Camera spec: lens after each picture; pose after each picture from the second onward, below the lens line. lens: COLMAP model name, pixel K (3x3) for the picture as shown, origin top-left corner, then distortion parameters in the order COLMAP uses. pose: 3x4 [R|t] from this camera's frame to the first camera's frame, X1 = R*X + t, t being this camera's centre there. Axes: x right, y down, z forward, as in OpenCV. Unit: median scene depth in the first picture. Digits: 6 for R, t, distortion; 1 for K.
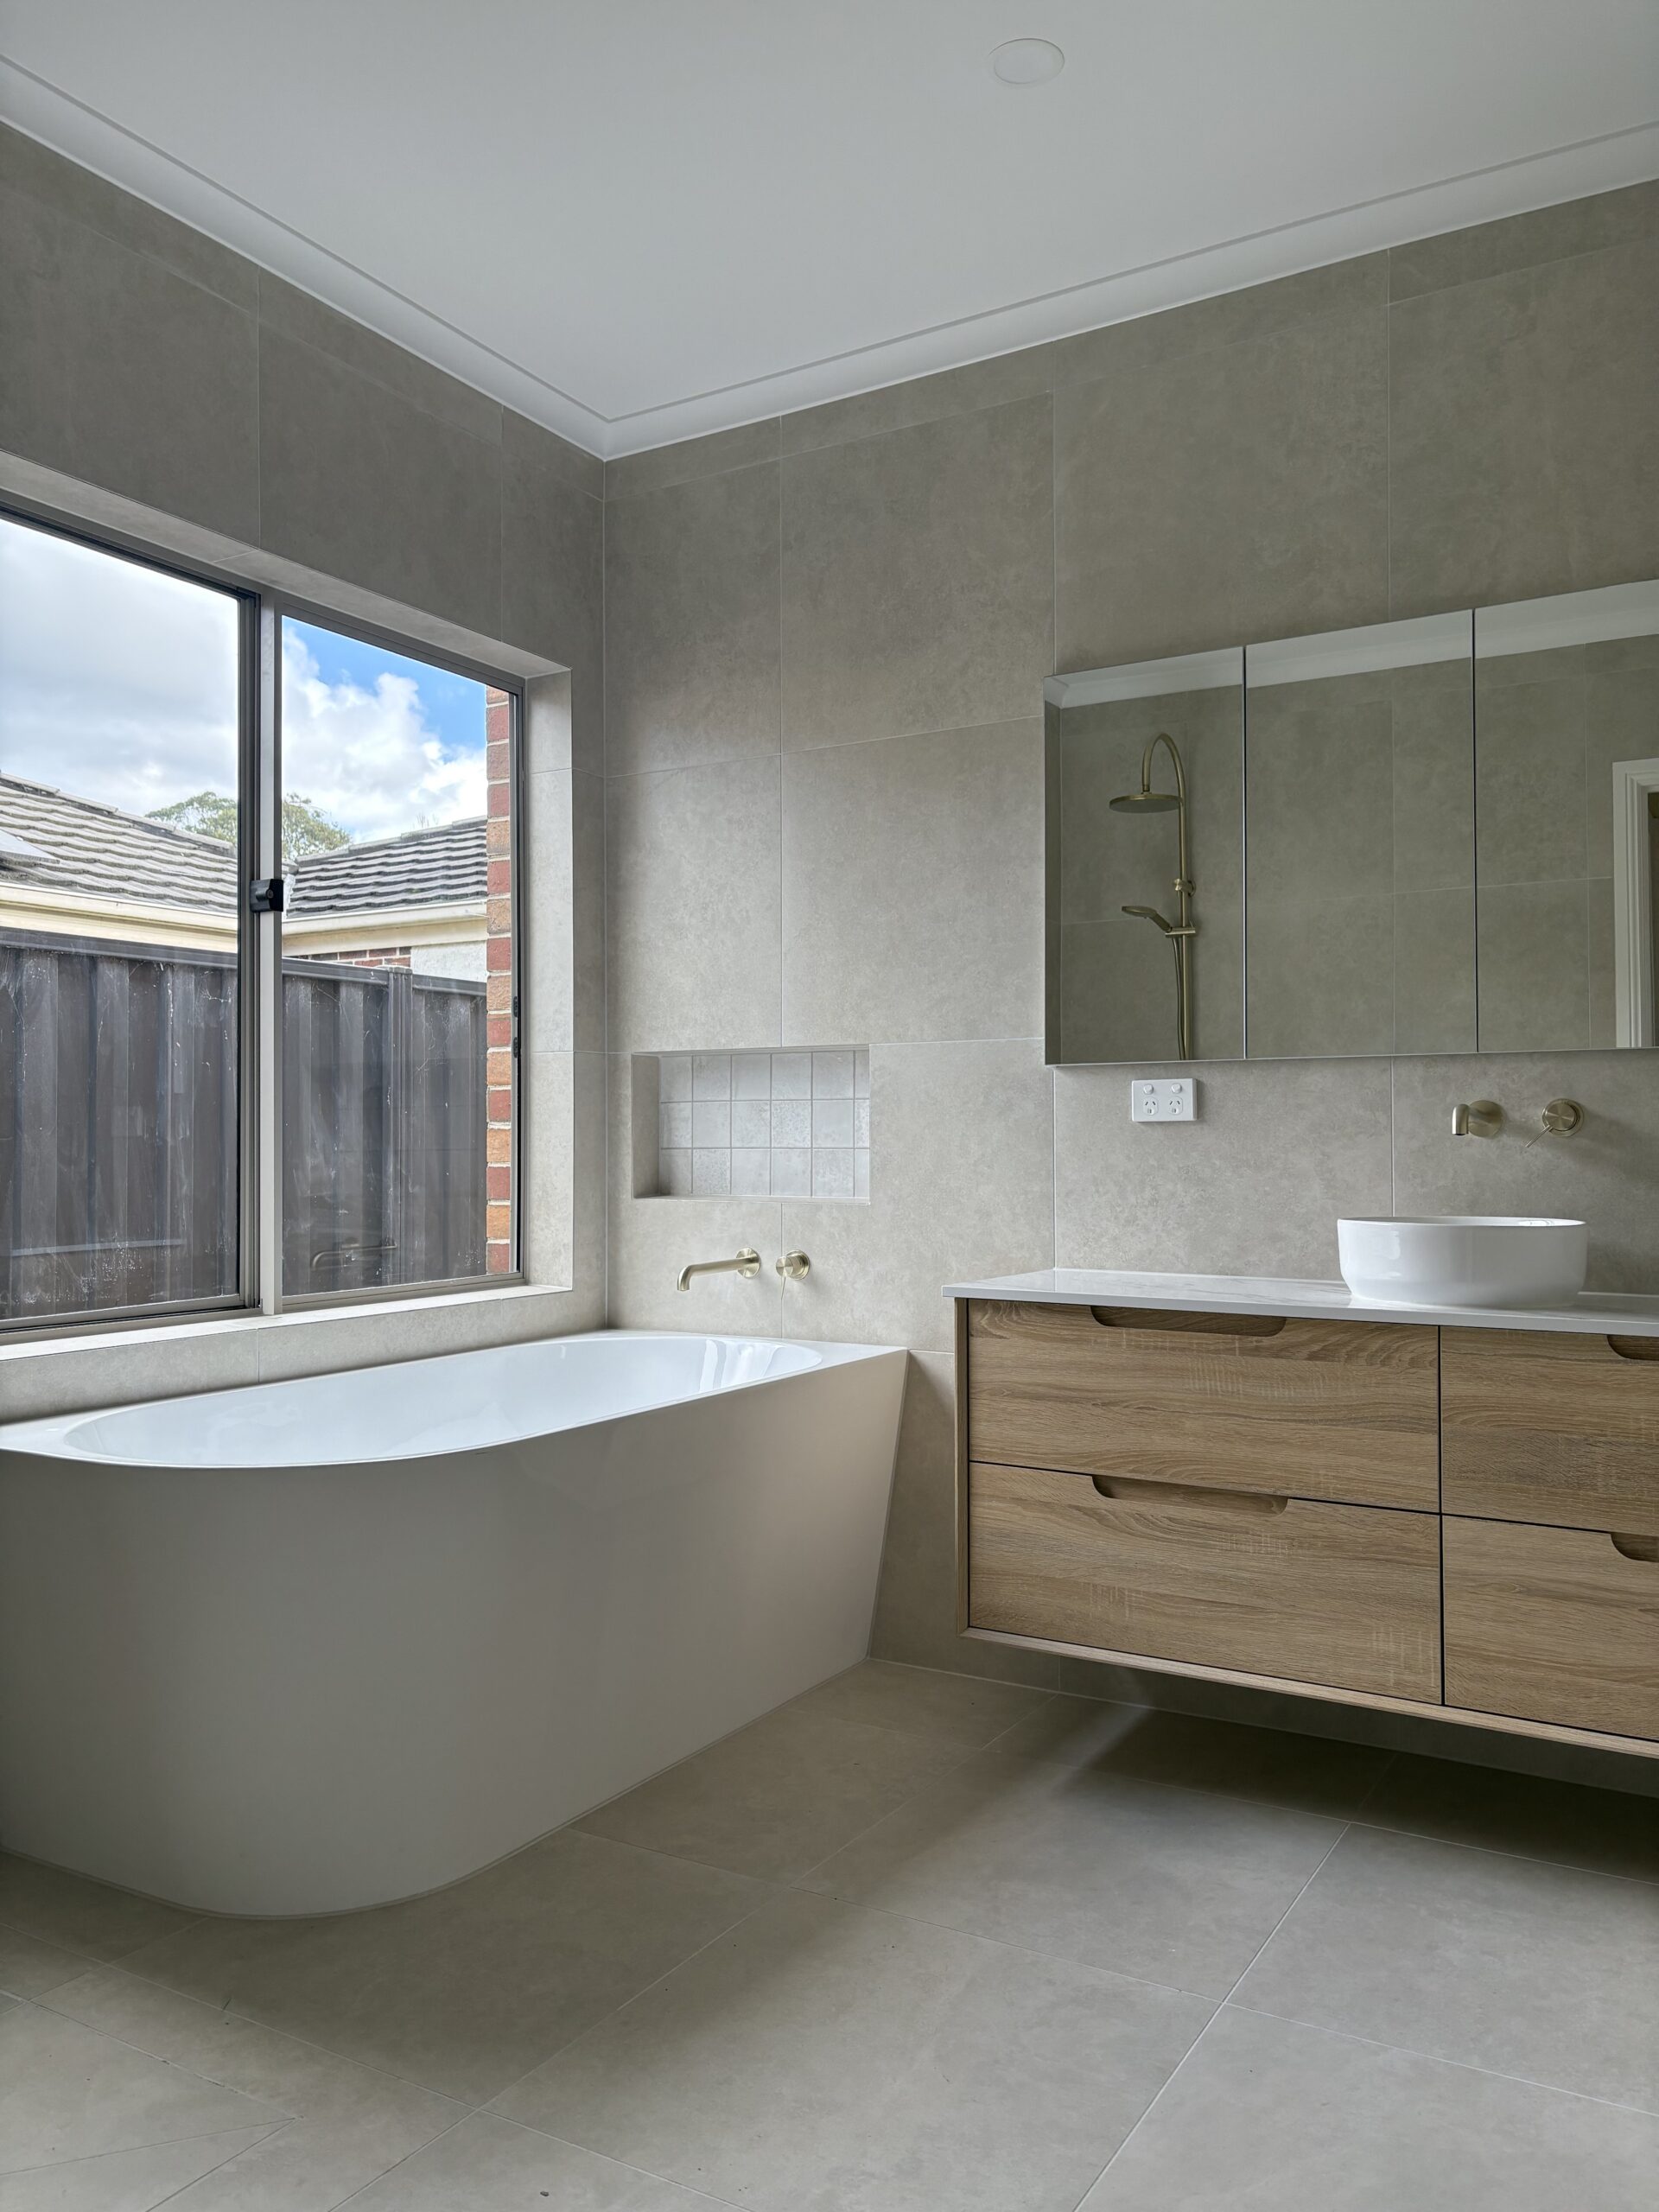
lens RADIAL K [[1670.6, 0, 831.5], [0, 1670.6, 1109.7], [0, 0, 1]] dist [0.053119, -0.051528]
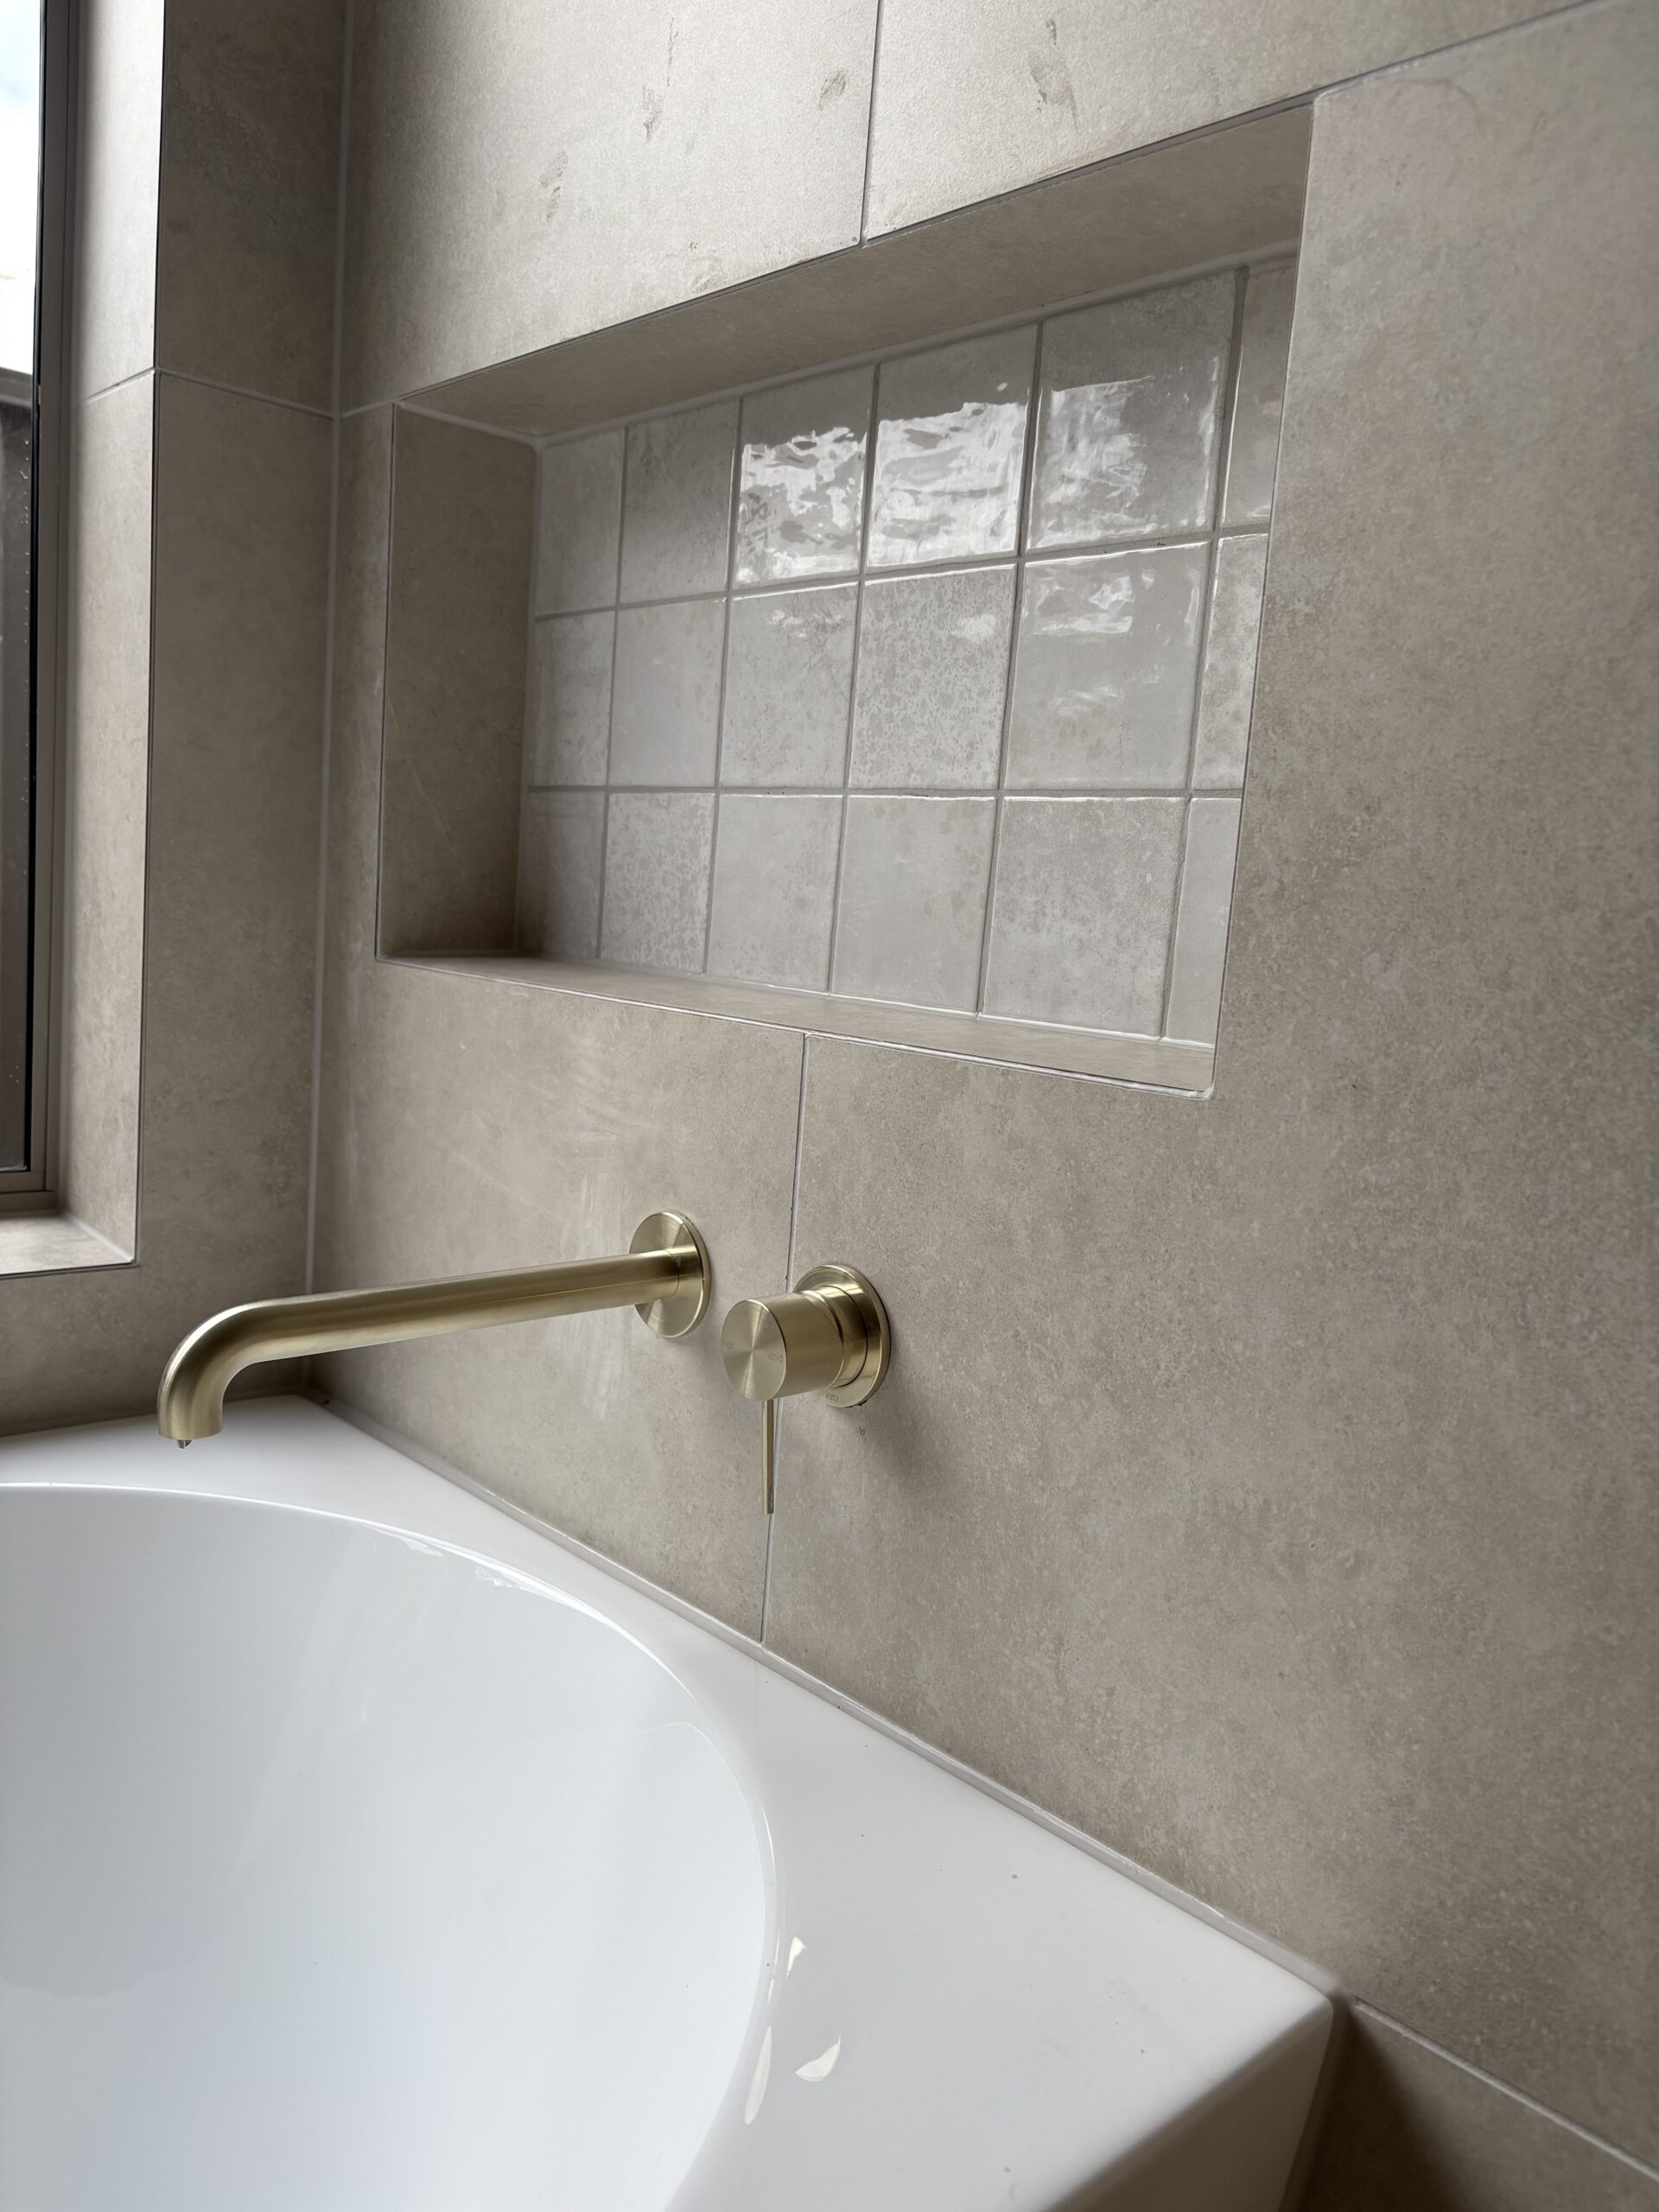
lens RADIAL K [[1670.6, 0, 822.6], [0, 1670.6, 1116.4], [0, 0, 1]] dist [0.053119, -0.051528]
pose [[0.956857, 0.113095, -0.267645, 0.034757], [-0.074284, 0.985745, 0.150959, 0.039509], [0.280902, -0.124565, 0.951618, 0.922970]]
